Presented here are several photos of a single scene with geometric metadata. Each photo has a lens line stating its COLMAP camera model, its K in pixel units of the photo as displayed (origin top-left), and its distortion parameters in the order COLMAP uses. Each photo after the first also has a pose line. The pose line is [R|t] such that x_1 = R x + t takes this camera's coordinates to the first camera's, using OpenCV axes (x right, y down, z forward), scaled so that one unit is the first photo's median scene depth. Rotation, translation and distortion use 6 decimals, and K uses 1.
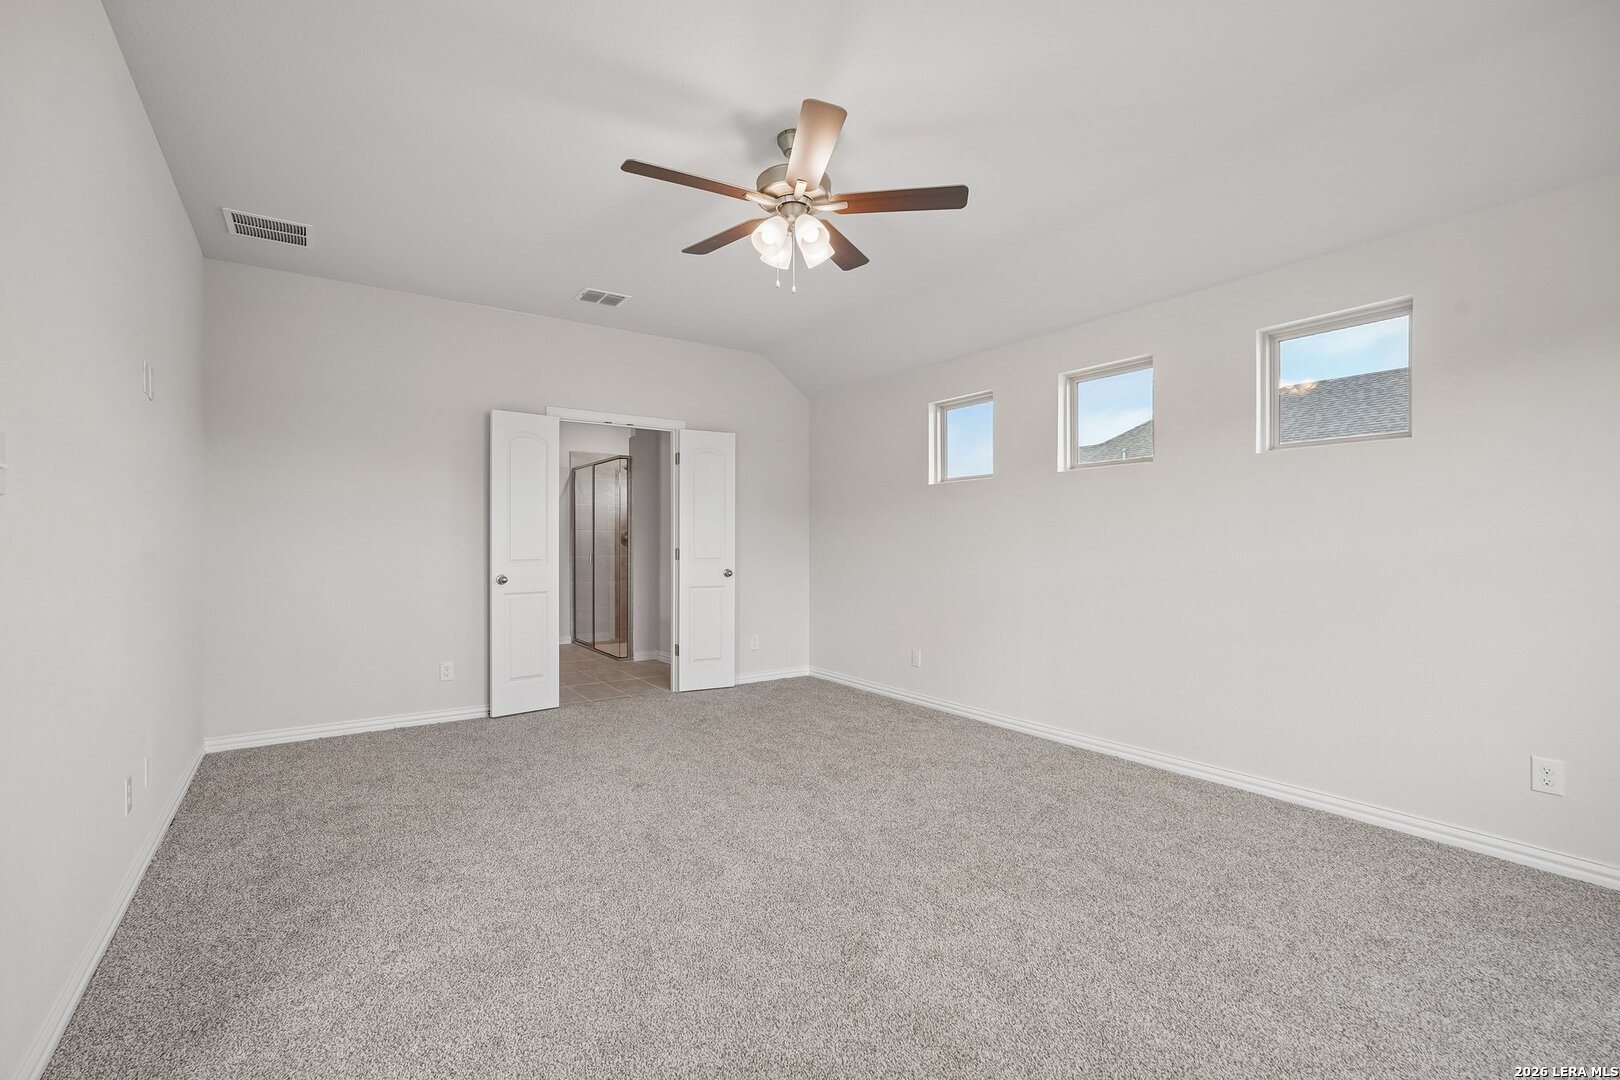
lens RADIAL K [[715.4, 0, 803.5], [0, 715.4, 540.8], [0, 0, 1]] dist [-0.015879, 0.007783]
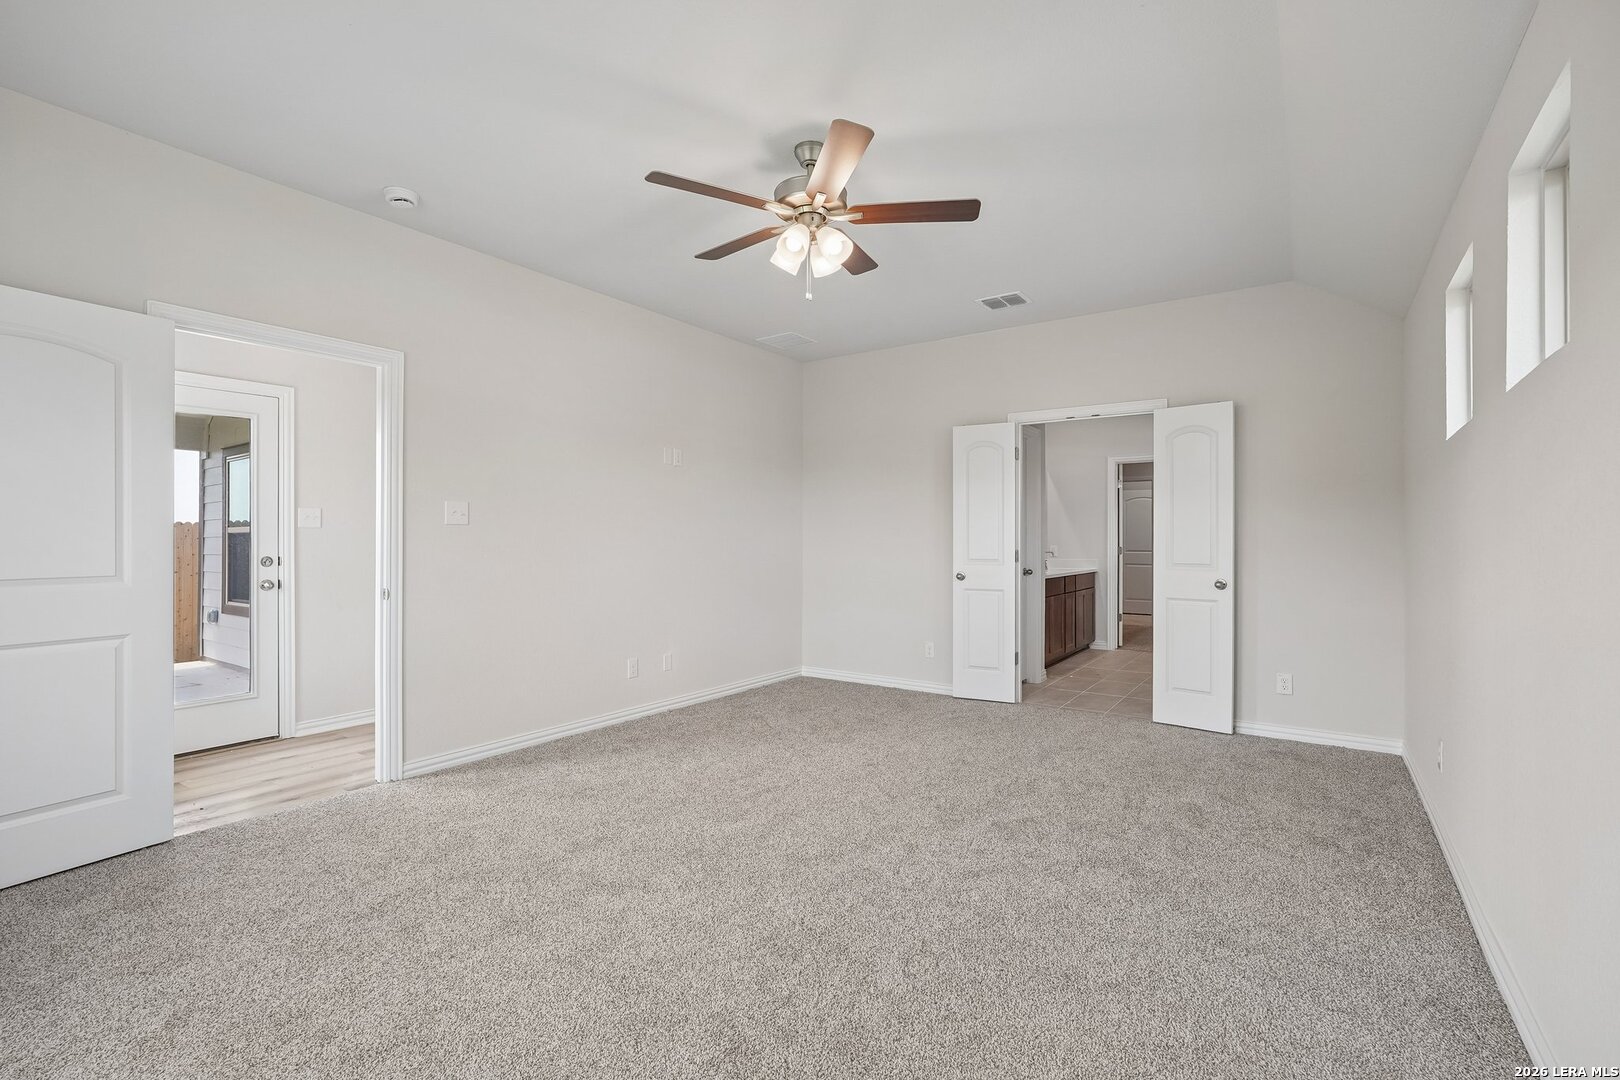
lens RADIAL K [[717.5, 0, 803.6], [0, 717.5, 539.2], [0, 0, 1]] dist [-0.018020, 0.009054]
pose [[0.348313, -0.000828, -0.937378, 0.567101], [-0.003909, 0.999990, -0.002336, -0.000647], [0.937370, 0.004478, 0.348306, 0.383182]]
